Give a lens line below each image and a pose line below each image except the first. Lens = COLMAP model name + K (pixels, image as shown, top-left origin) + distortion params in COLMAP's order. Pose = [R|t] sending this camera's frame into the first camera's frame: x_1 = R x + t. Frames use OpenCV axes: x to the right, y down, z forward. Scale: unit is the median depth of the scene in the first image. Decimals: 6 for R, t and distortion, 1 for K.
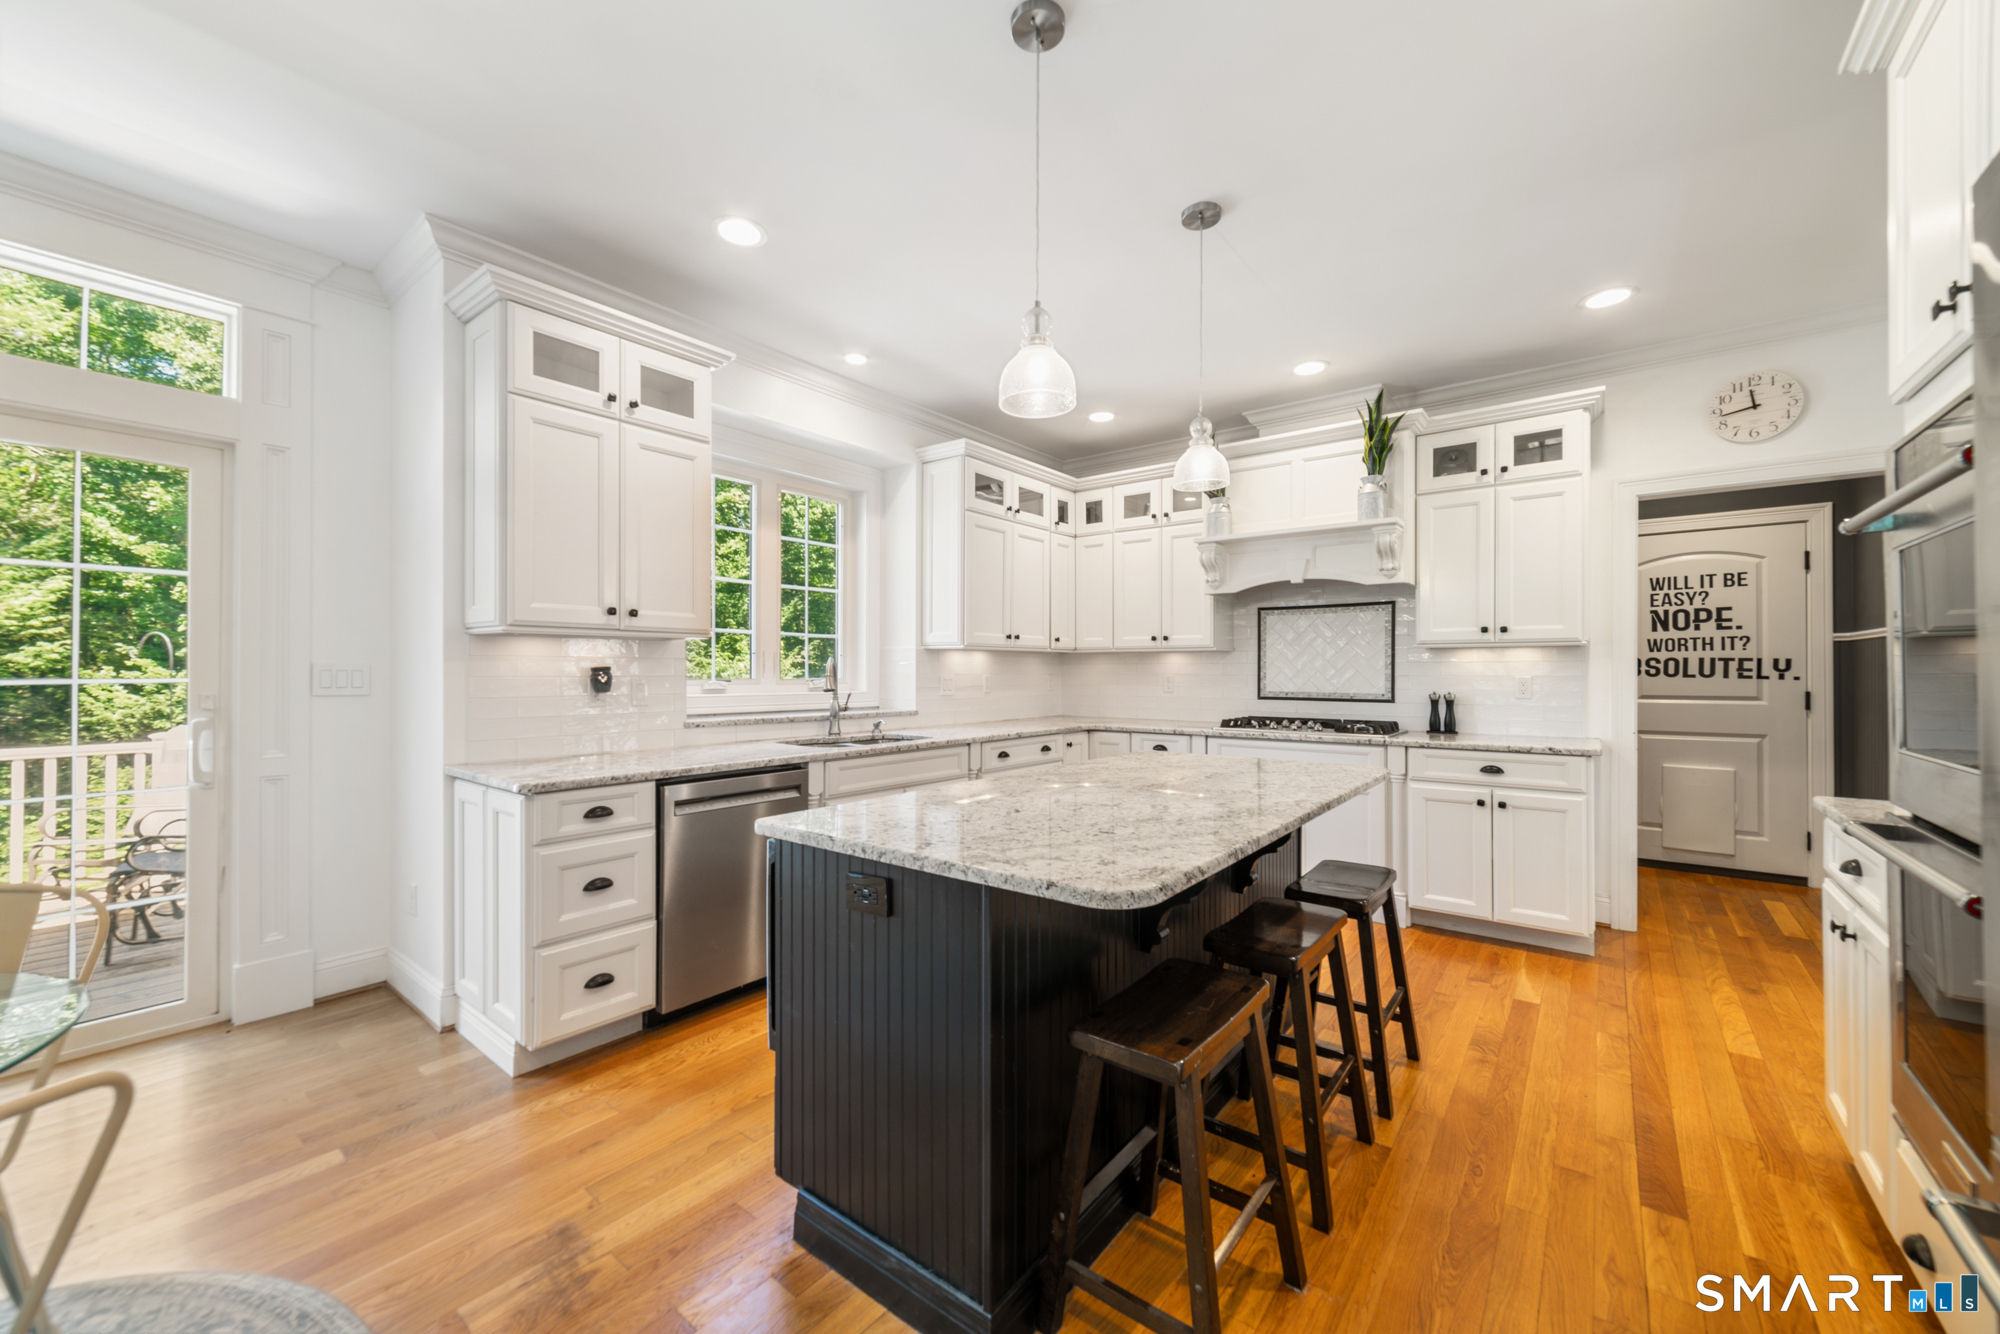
lens RADIAL K [[764.8, 0, 990.8], [0, 764.8, 666.9], [0, 0, 1]] dist [-0.000707, -0.000035]
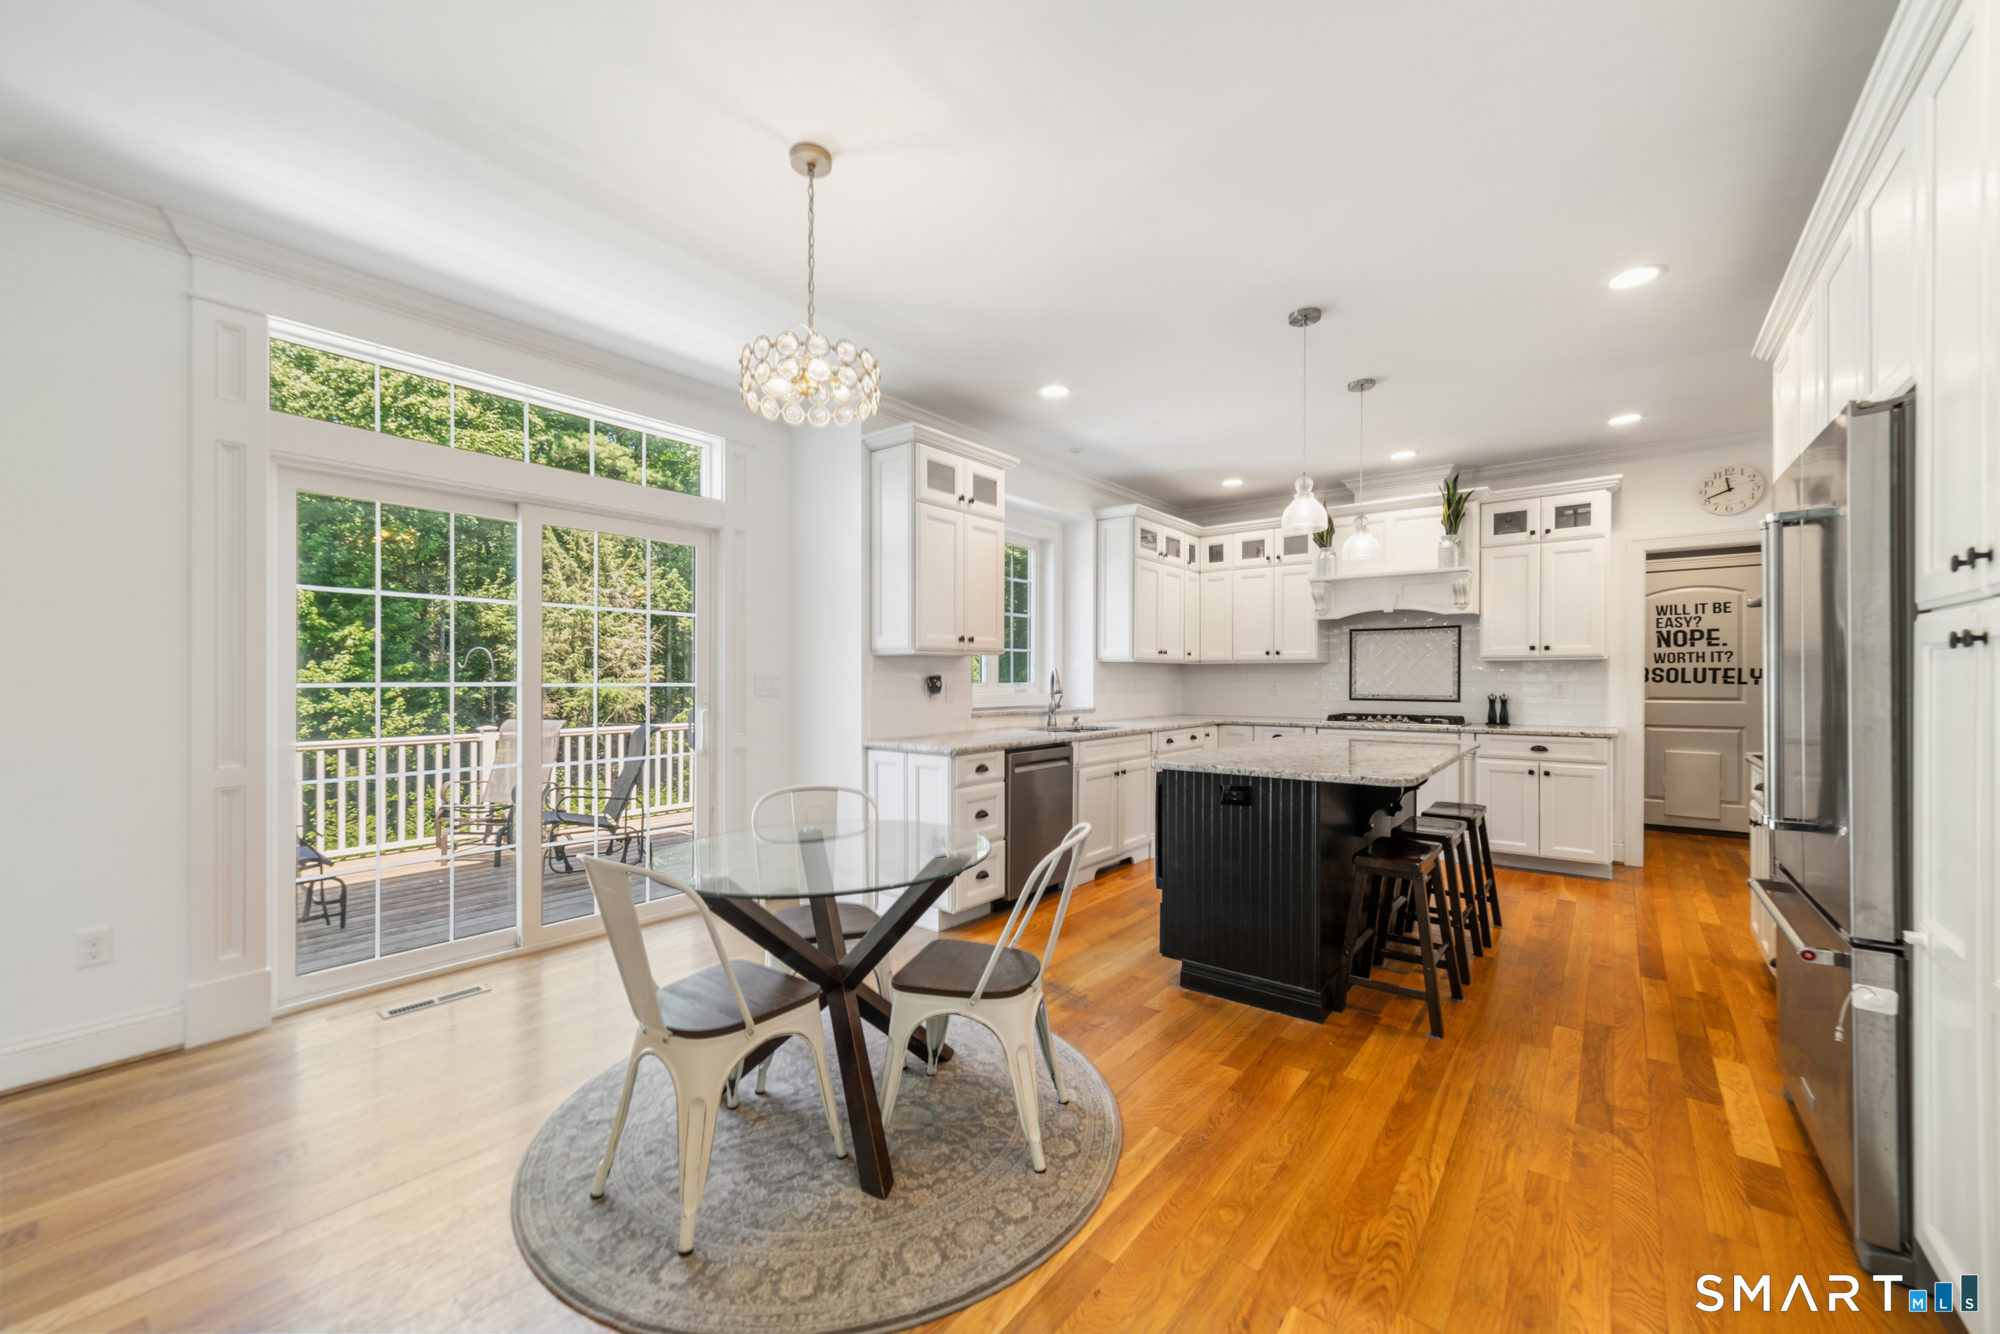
lens RADIAL K [[766.3, 0, 997.0], [0, 766.3, 678.9], [0, 0, 1]] dist [0.001727, 0.000223]
pose [[0.999992, -0.000385, -0.003942, -0.296287], [0.000414, 0.999974, 0.007178, -0.003647], [0.003939, -0.007180, 0.999966, -0.364032]]
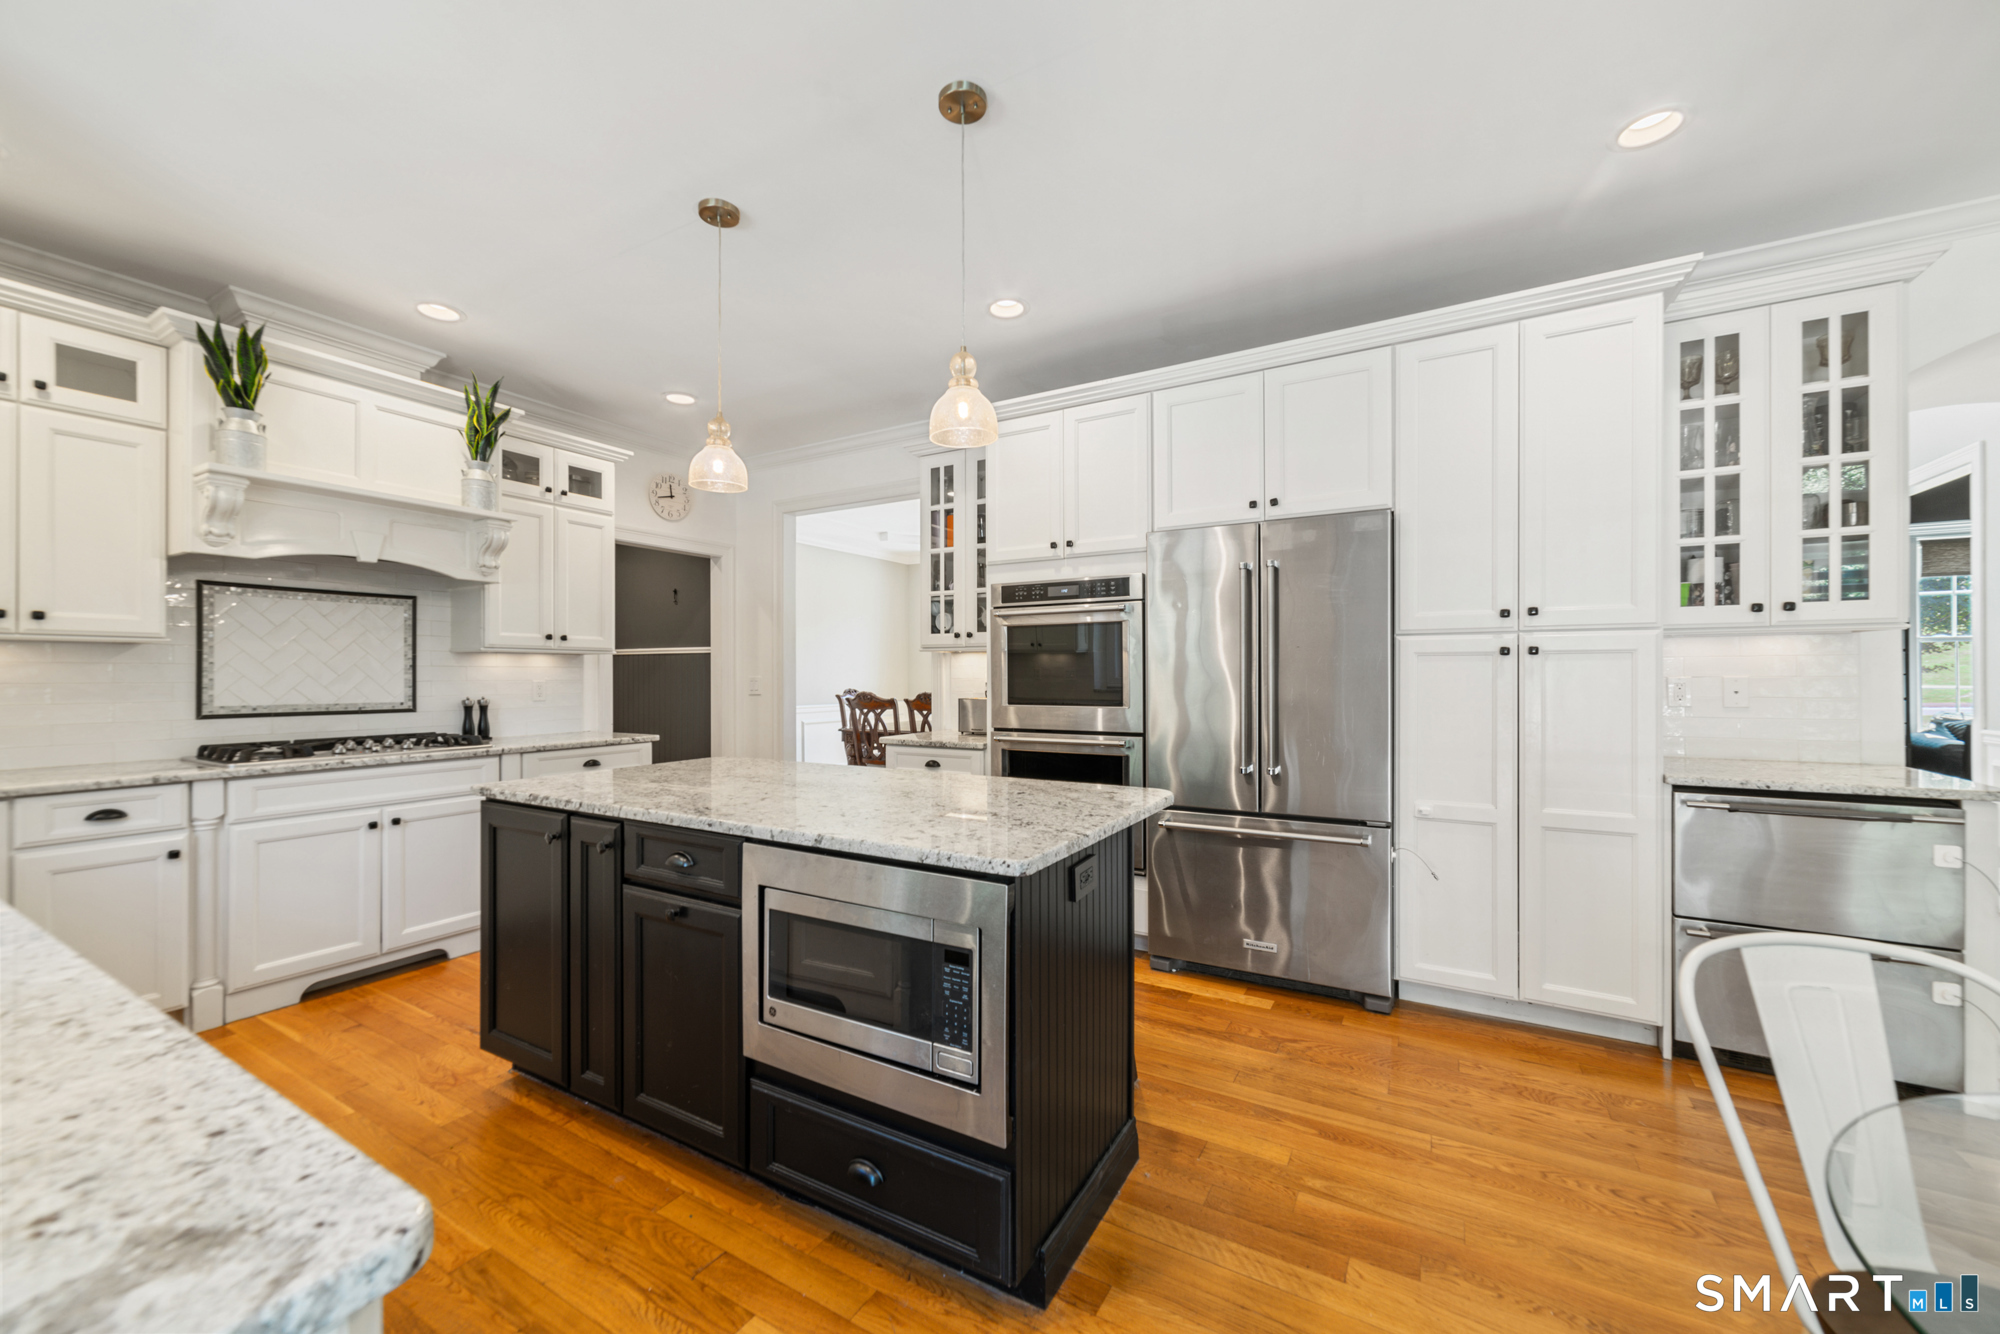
lens RADIAL K [[766.3, 0, 997.0], [0, 766.3, 678.9], [0, 0, 1]] dist [0.001727, 0.000223]
pose [[-0.137273, -0.003503, 0.990527, -0.486723], [-0.003013, 0.999991, 0.003119, 0.004432], [-0.990529, -0.002556, -0.137282, 0.505815]]
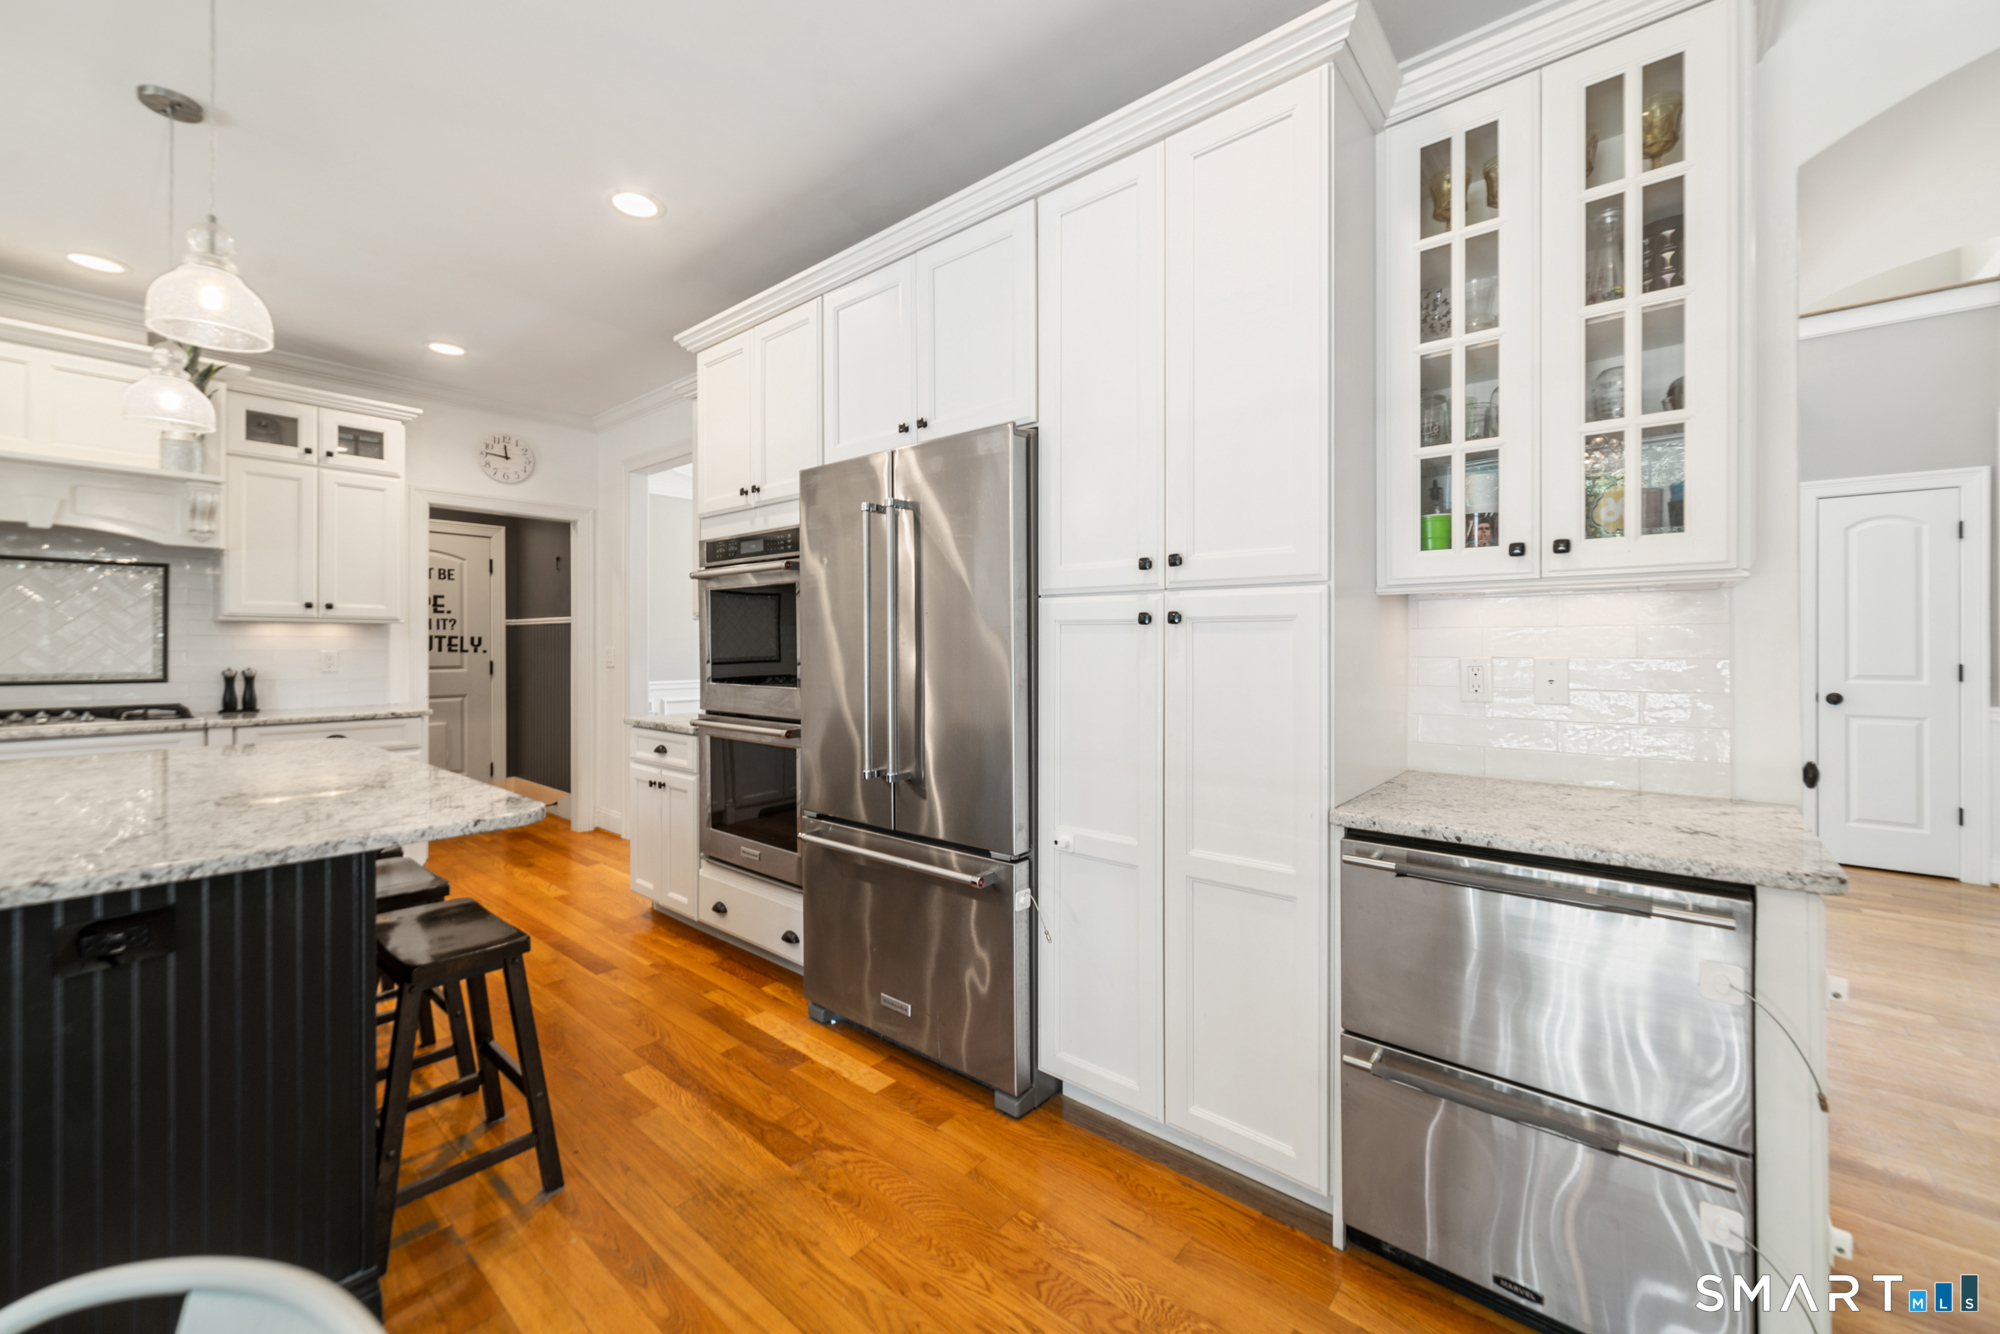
lens RADIAL K [[782.2, 0, 1002.8], [0, 782.2, 650.6], [0, 0, 1]] dist [-0.000774, 0.000078]
pose [[0.029352, -0.004530, 0.999559, -0.357473], [-0.008359, 0.999954, 0.004778, -0.001241], [-0.999534, -0.008496, 0.029313, 0.039421]]
